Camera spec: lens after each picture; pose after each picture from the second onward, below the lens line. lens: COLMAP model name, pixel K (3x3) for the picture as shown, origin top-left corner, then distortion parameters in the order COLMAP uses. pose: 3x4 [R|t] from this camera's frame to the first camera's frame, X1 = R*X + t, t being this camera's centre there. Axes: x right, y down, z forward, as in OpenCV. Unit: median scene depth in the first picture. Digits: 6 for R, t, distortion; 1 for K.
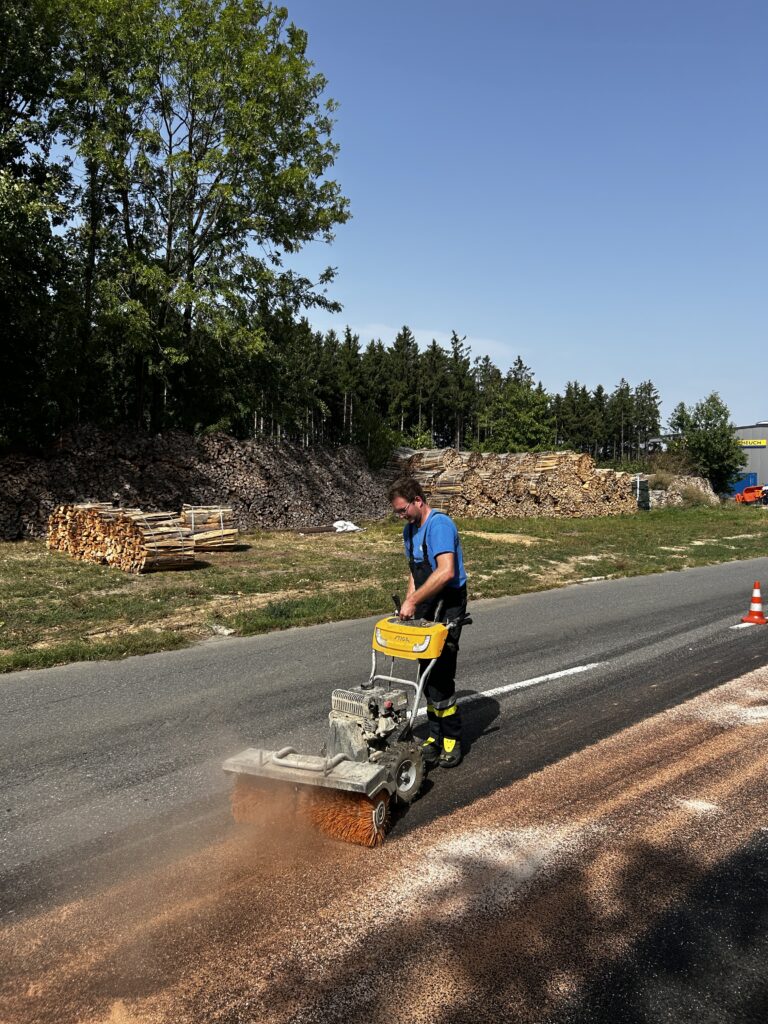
lens RADIAL K [[775.9, 0, 382.2], [0, 775.9, 508.1], [0, 0, 1]] dist [0.036780, -0.048276]
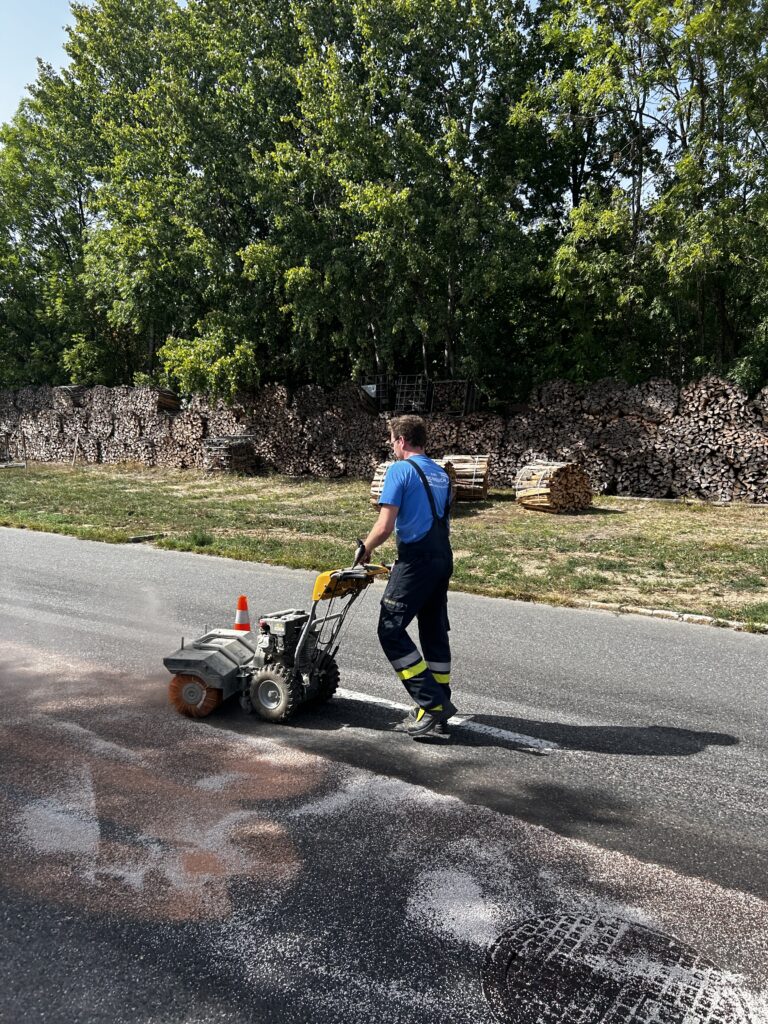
lens RADIAL K [[775.9, 0, 383.3], [0, 775.9, 512.8], [0, 0, 1]] dist [0.036780, -0.048276]
pose [[0.207242, 0.091503, -0.974001, 0.570689], [-0.051173, 0.995267, 0.082612, -0.008053], [0.976950, 0.032722, 0.210943, 0.552560]]
